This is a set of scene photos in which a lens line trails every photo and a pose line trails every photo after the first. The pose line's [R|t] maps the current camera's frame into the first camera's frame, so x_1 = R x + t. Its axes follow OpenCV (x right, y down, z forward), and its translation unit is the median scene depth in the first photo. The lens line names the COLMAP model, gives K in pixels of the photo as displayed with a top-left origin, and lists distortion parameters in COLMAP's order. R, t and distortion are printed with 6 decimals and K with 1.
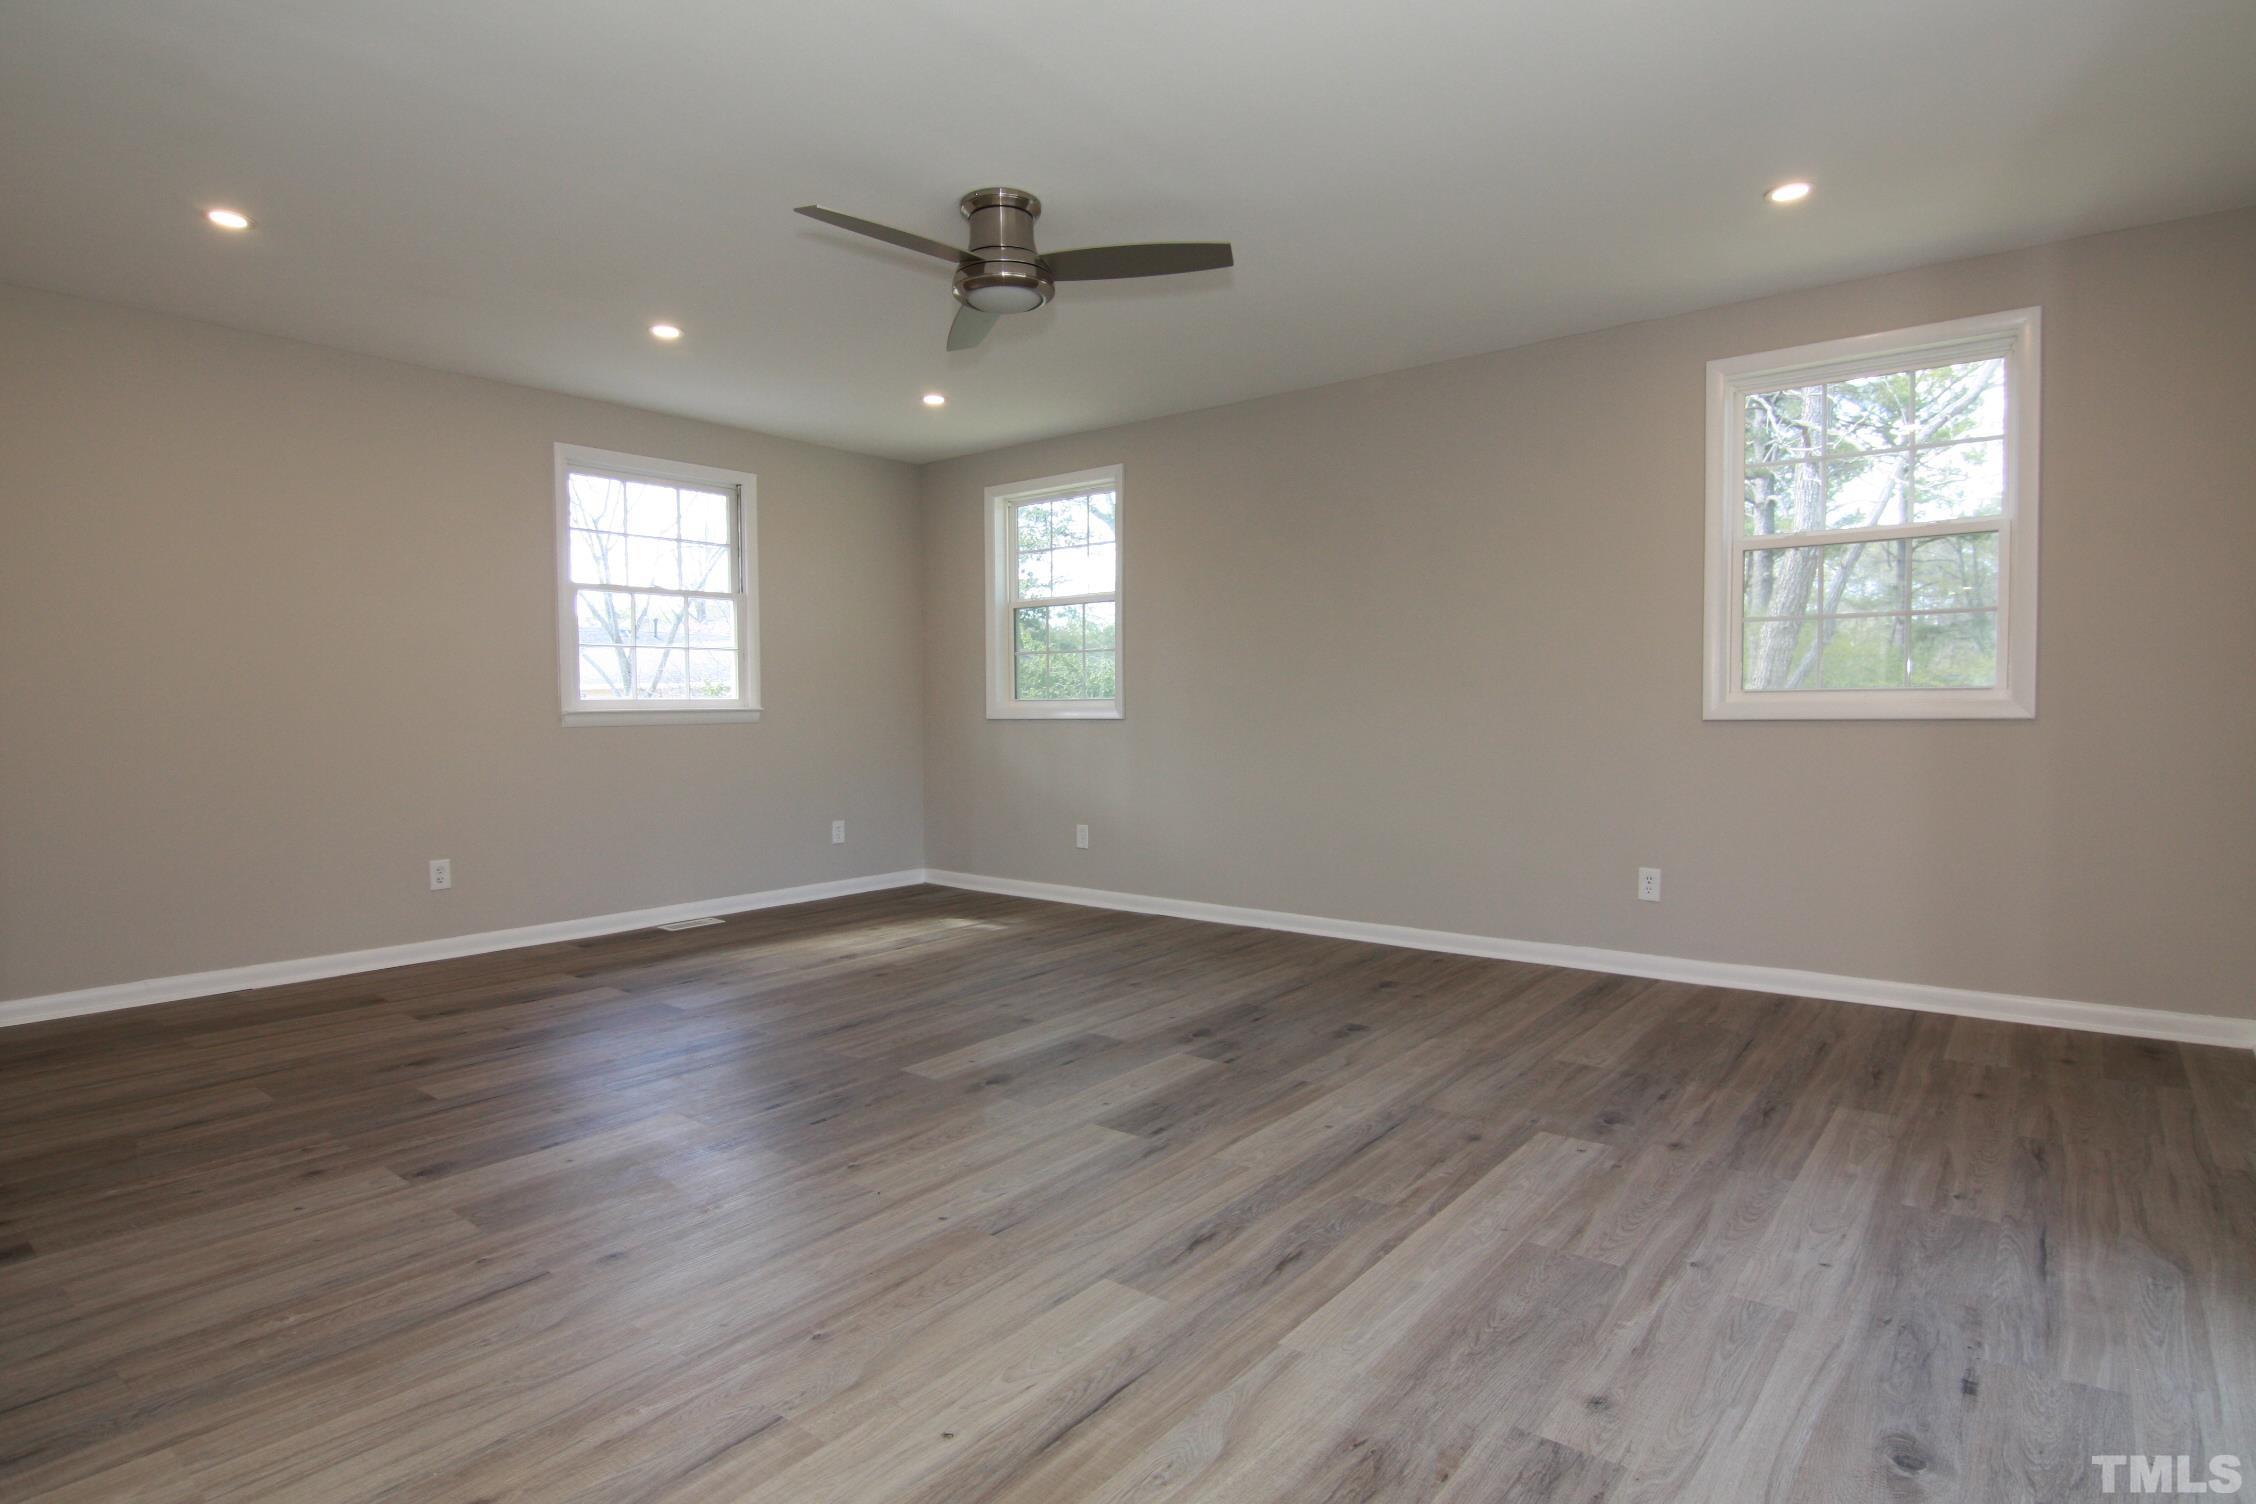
lens RADIAL K [[1154.6, 0, 1139.4], [0, 1154.6, 745.5], [0, 0, 1]] dist [-0.012463, -0.005473]
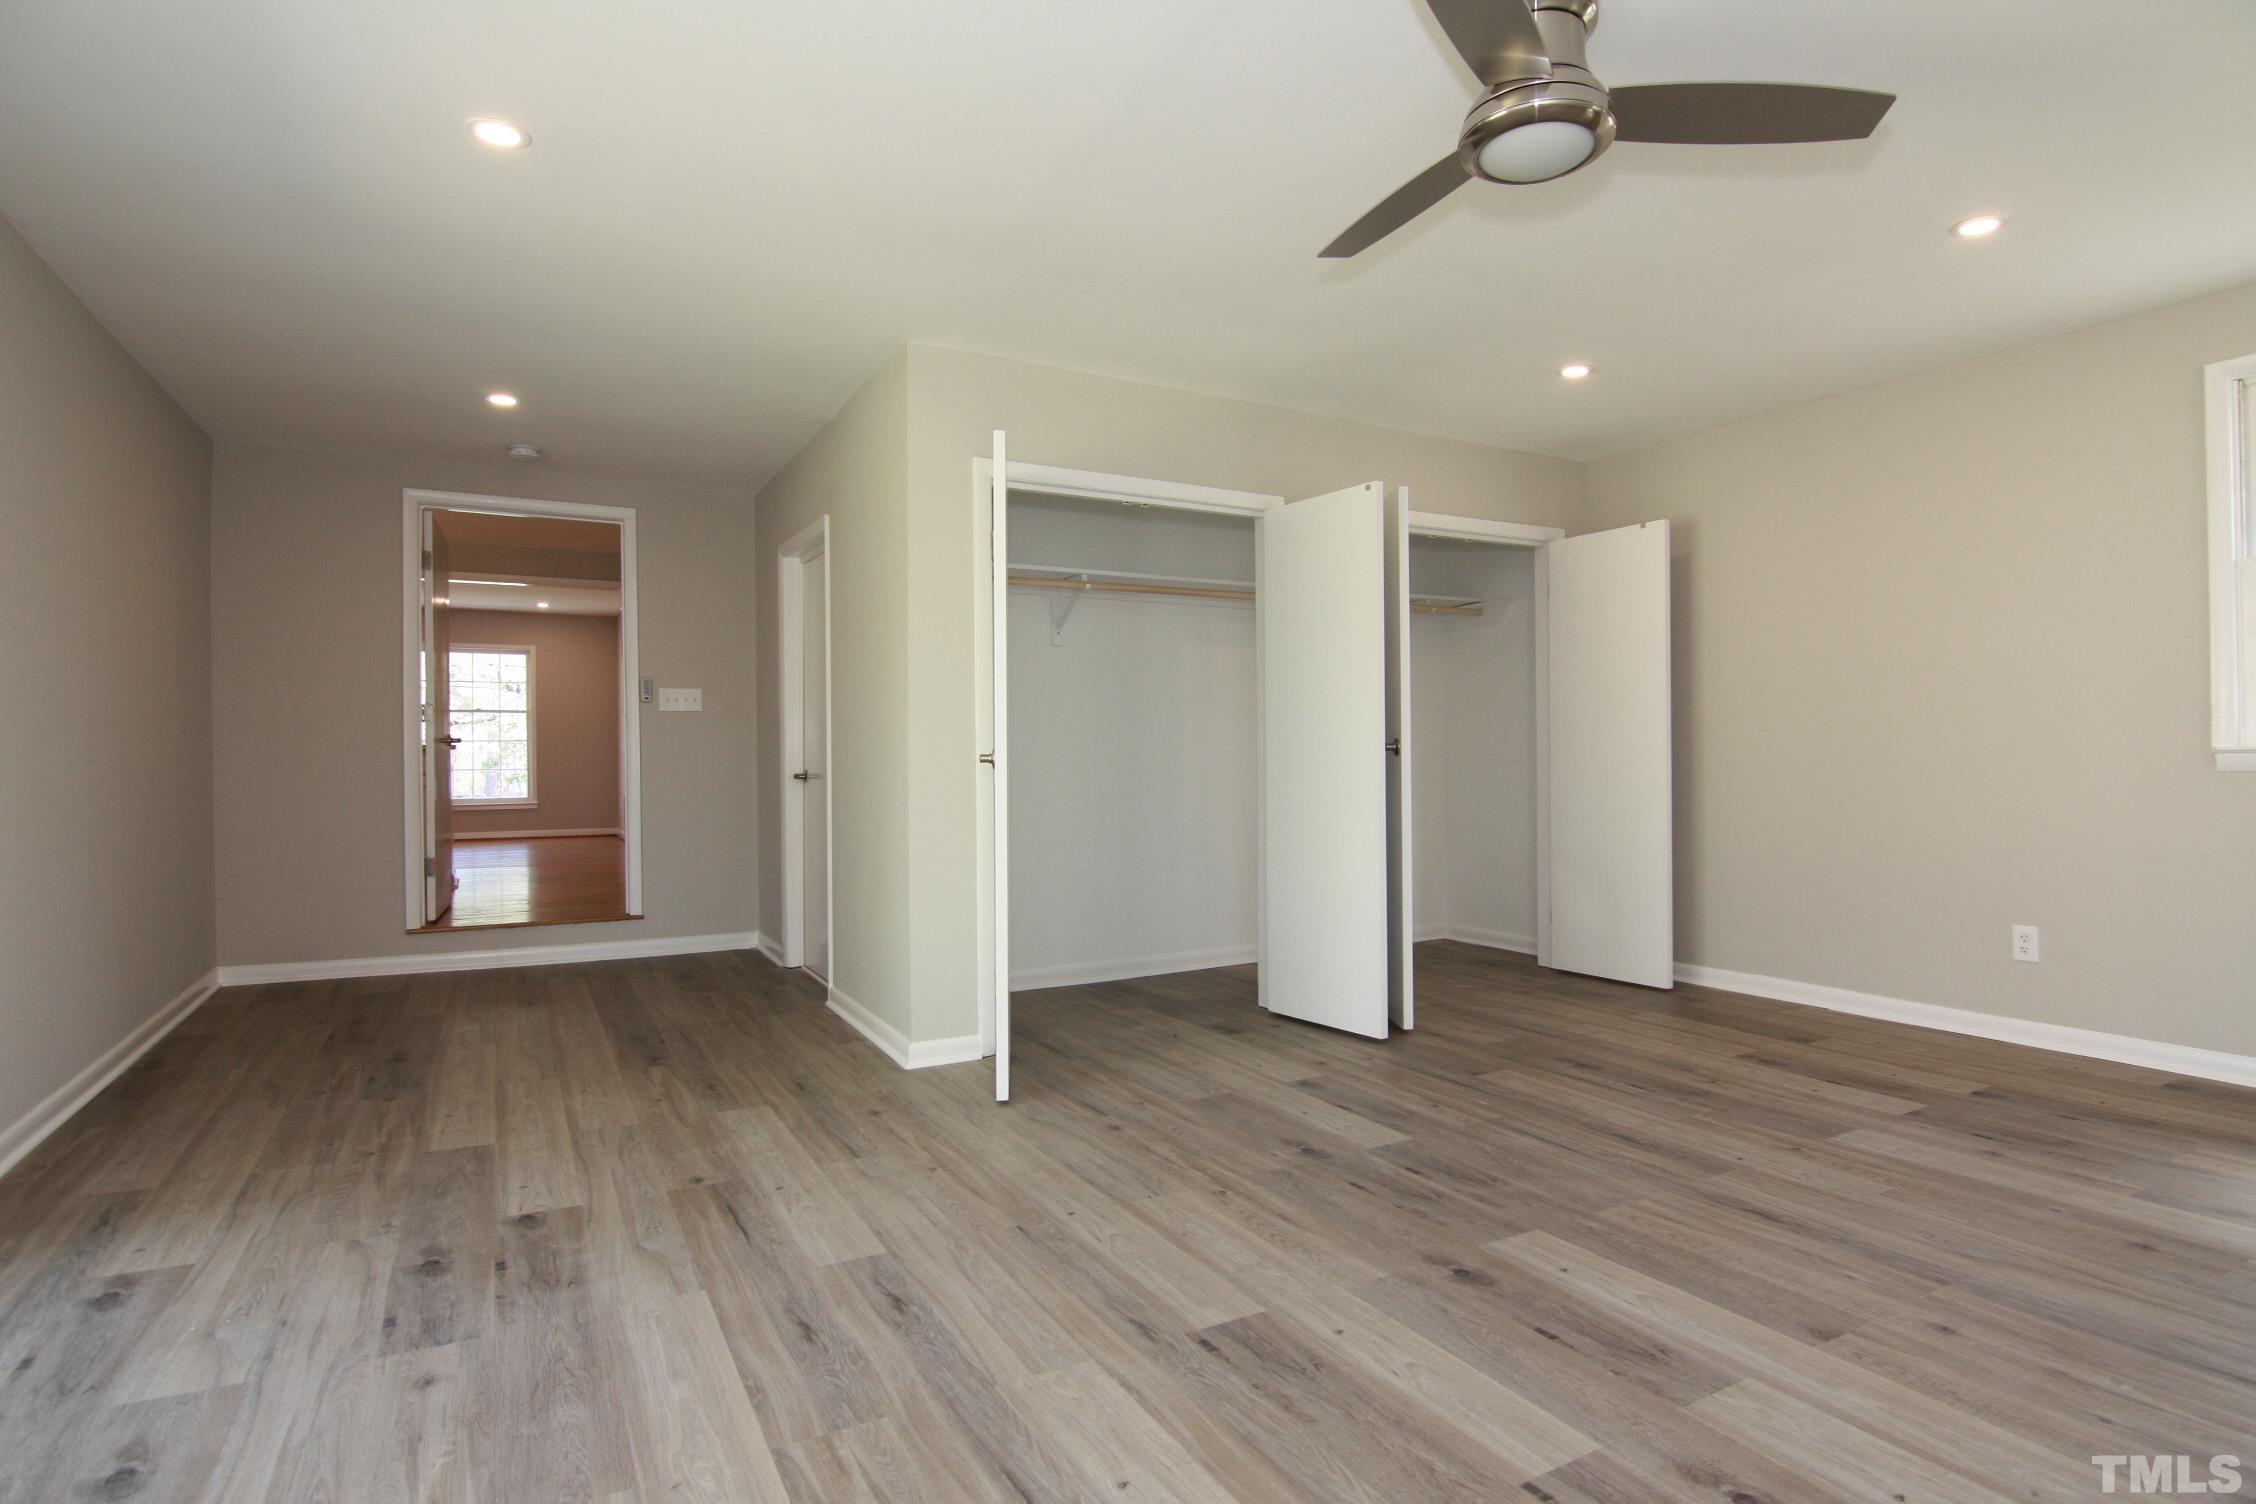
lens RADIAL K [[1154.6, 0, 1149.6], [0, 1154.6, 756.6], [0, 0, 1]] dist [-0.012463, -0.005473]
pose [[-0.369058, 0.011113, -0.929340, 0.794823], [-0.019206, 0.999624, 0.019581, -0.055909], [0.929208, 0.025075, -0.368706, 1.392835]]
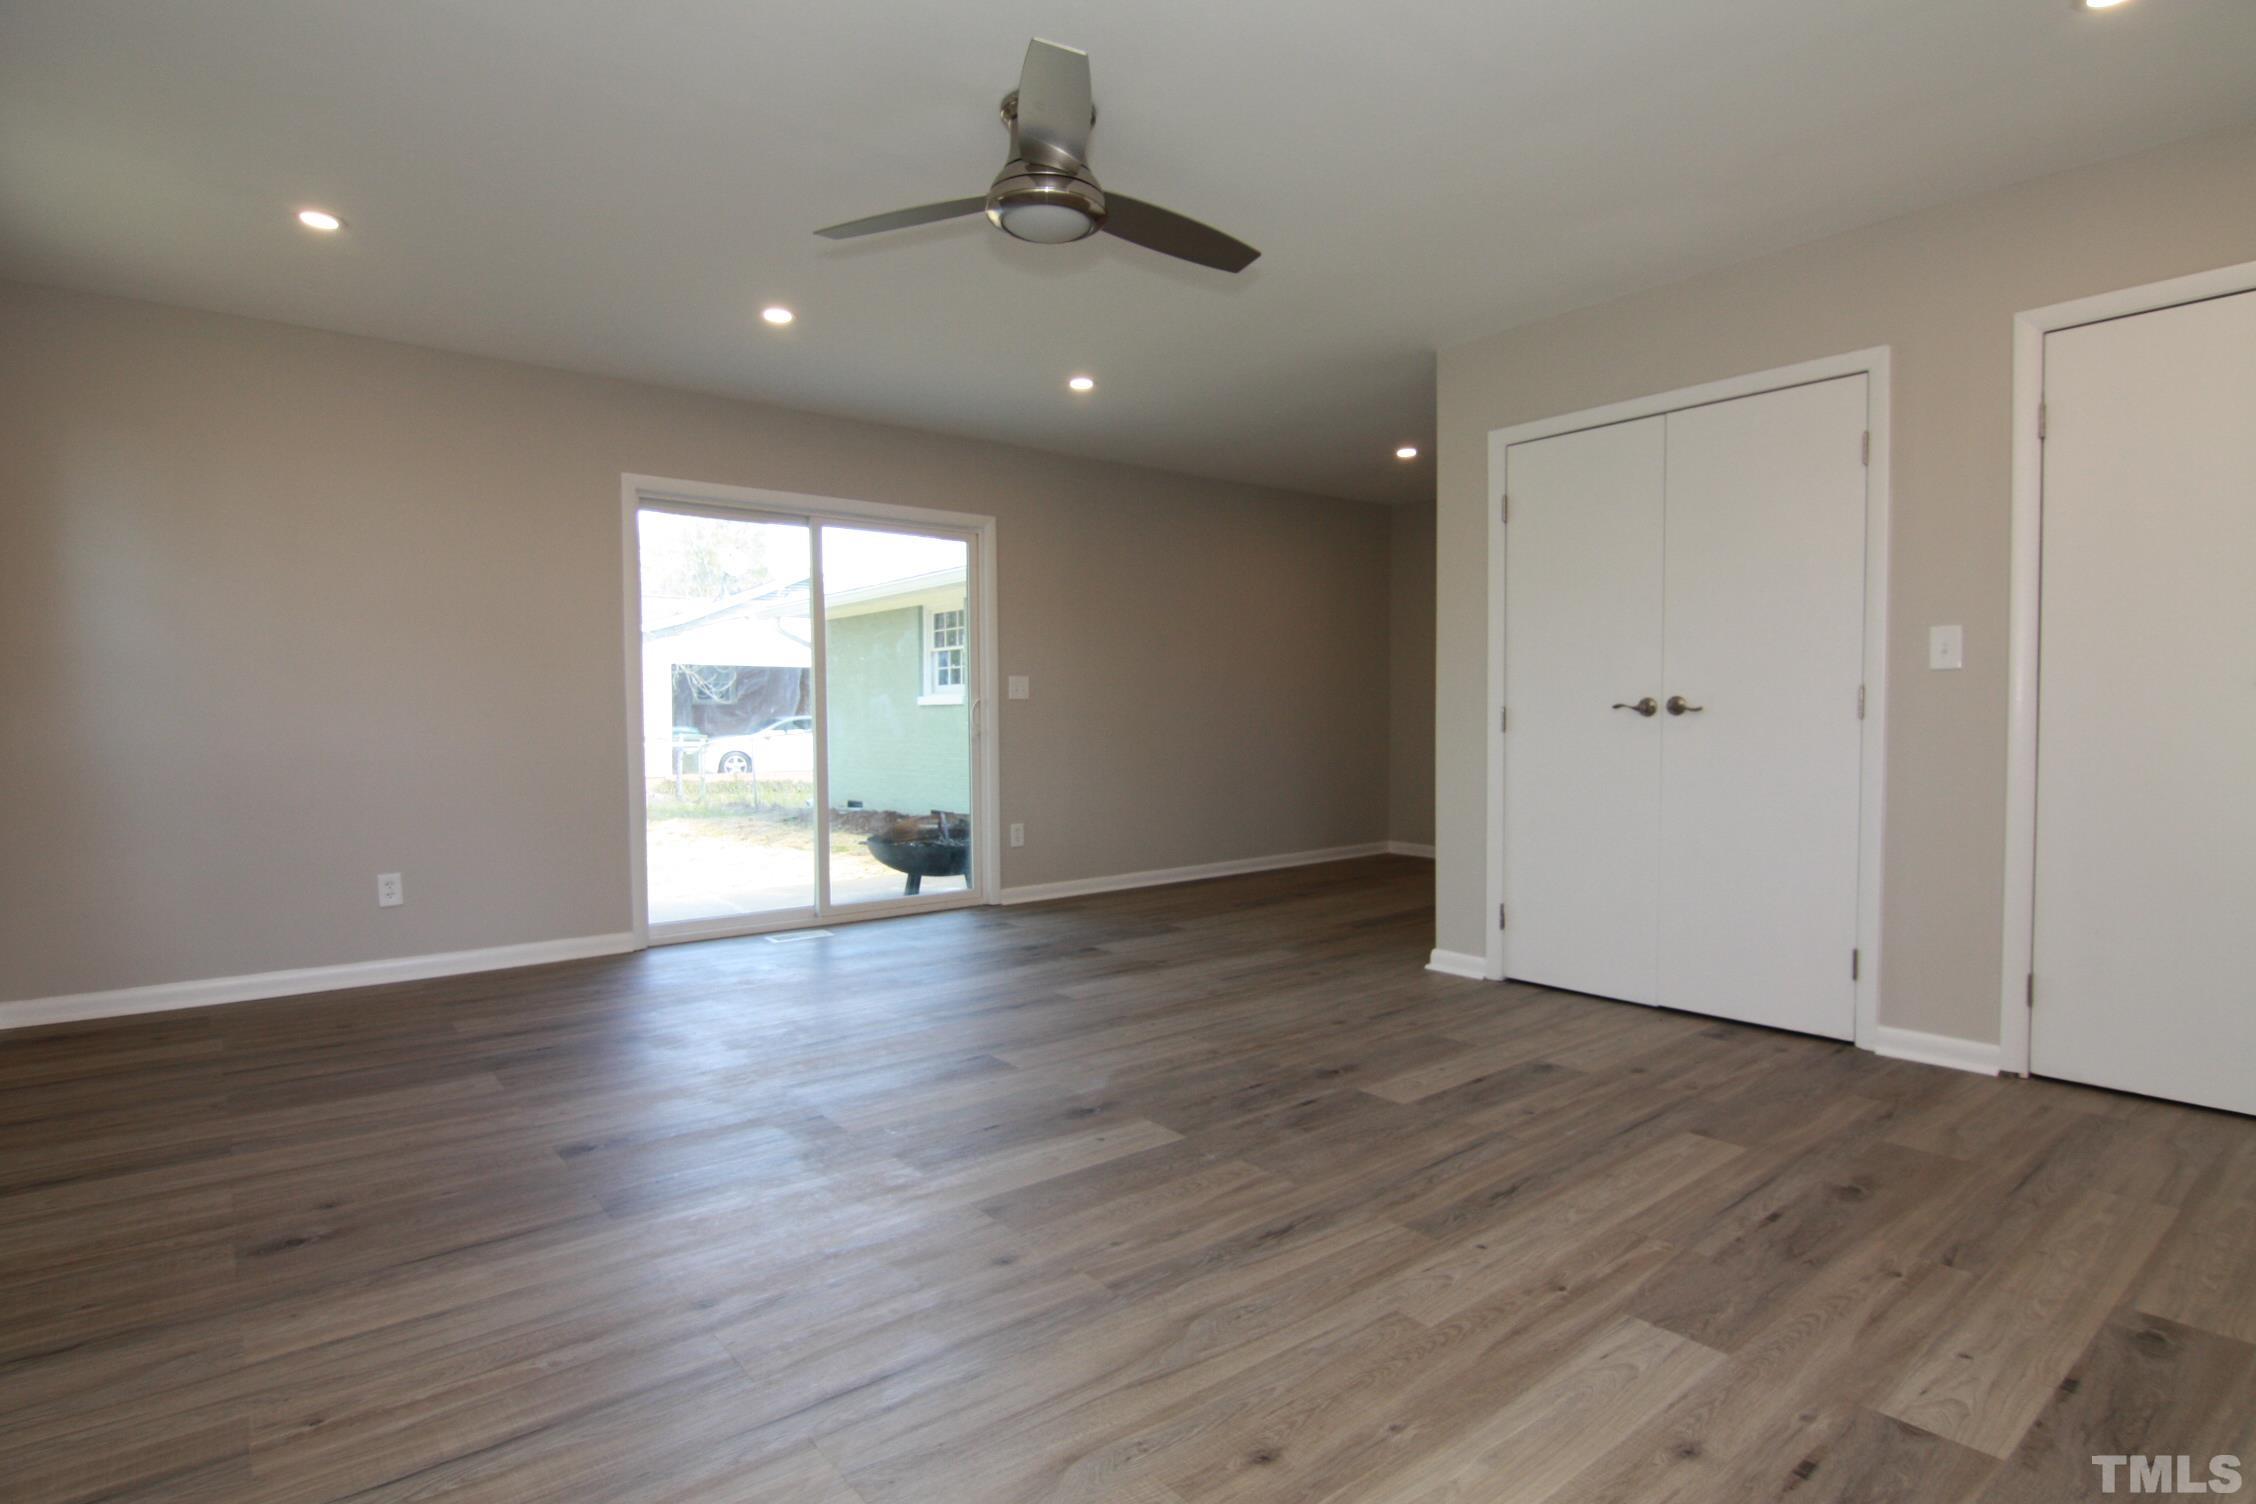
lens RADIAL K [[1154.6, 0, 1139.3], [0, 1154.6, 746.2], [0, 0, 1]] dist [-0.012463, -0.005473]
pose [[-0.977183, 0.008493, 0.212228, -0.475755], [0.018831, 0.998730, 0.046738, -0.056467], [-0.211562, 0.049668, -0.976102, 2.436435]]
